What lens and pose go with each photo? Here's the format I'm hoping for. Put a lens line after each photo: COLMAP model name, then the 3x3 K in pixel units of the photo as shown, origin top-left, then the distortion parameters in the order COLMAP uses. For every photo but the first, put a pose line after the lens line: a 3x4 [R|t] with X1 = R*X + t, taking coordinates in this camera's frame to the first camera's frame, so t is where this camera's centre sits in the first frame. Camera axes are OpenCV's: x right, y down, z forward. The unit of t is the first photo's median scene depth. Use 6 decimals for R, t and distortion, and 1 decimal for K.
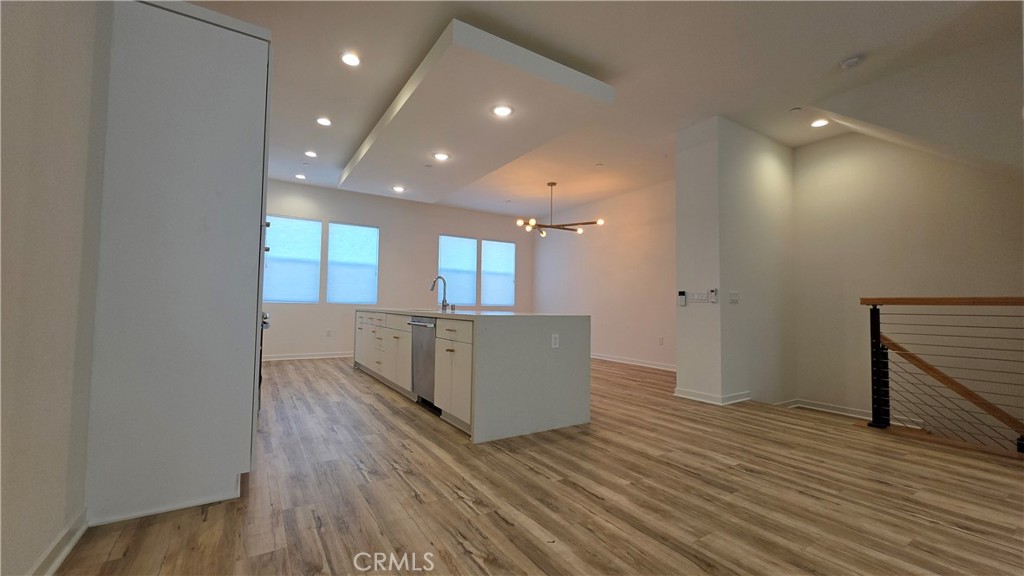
lens RADIAL K [[408.5, 0, 508.0], [0, 408.5, 287.1], [0, 0, 1]] dist [-0.000431, 0.000029]
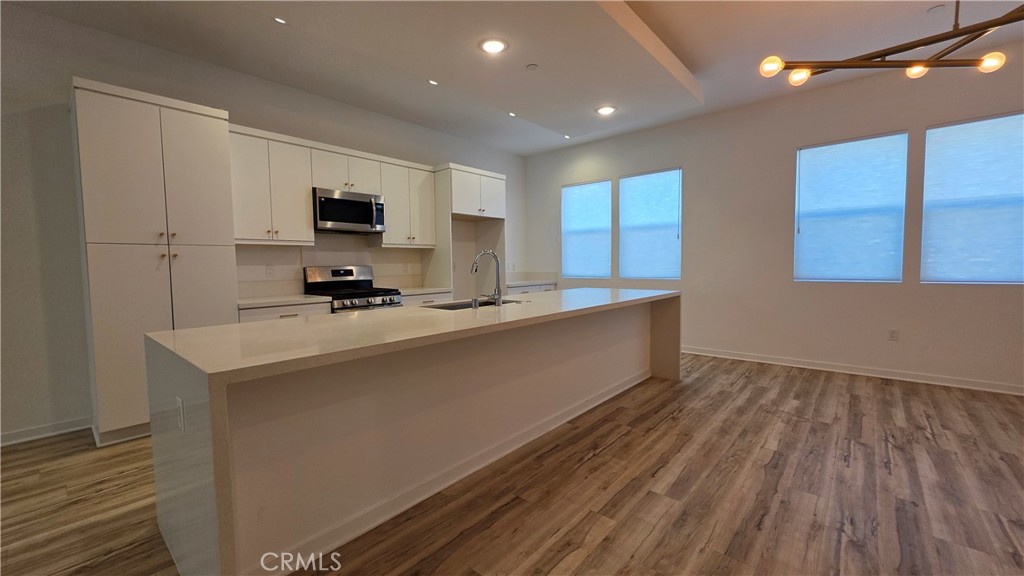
lens RADIAL K [[408.5, 0, 510.1], [0, 408.5, 287.2], [0, 0, 1]] dist [-0.000431, 0.000029]
pose [[0.281993, 0.033915, -0.958817, 0.469642], [0.062712, 0.996586, 0.053695, -0.001523], [0.957365, -0.075271, 0.278903, 0.921624]]
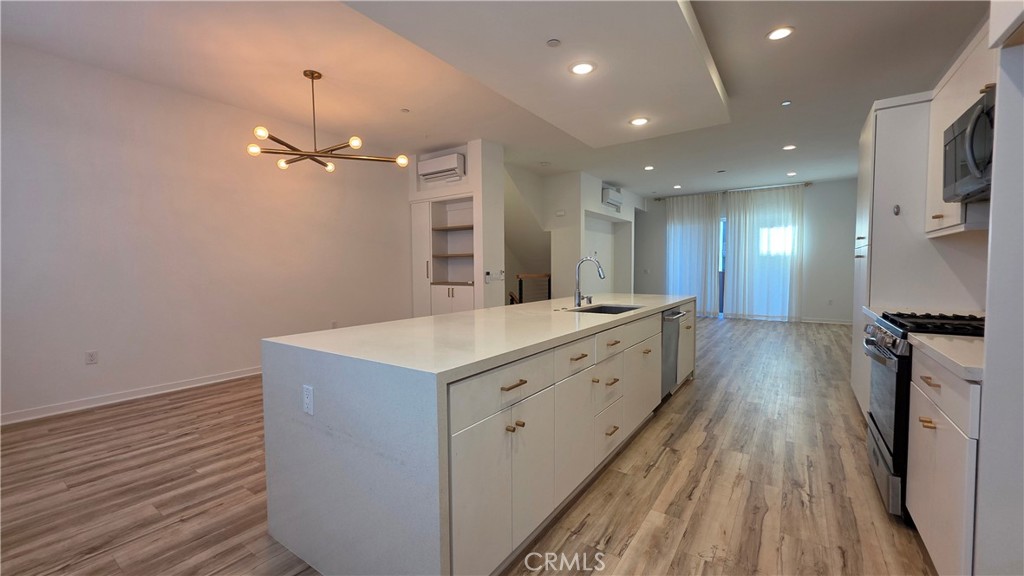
lens RADIAL K [[408.5, 0, 511.0], [0, 408.5, 286.2], [0, 0, 1]] dist [-0.000431, 0.000029]
pose [[-0.386281, -0.054997, 0.920740, -0.806957], [-0.041953, 0.998235, 0.042025, -0.000548], [-0.921427, -0.022395, -0.387906, 1.488572]]
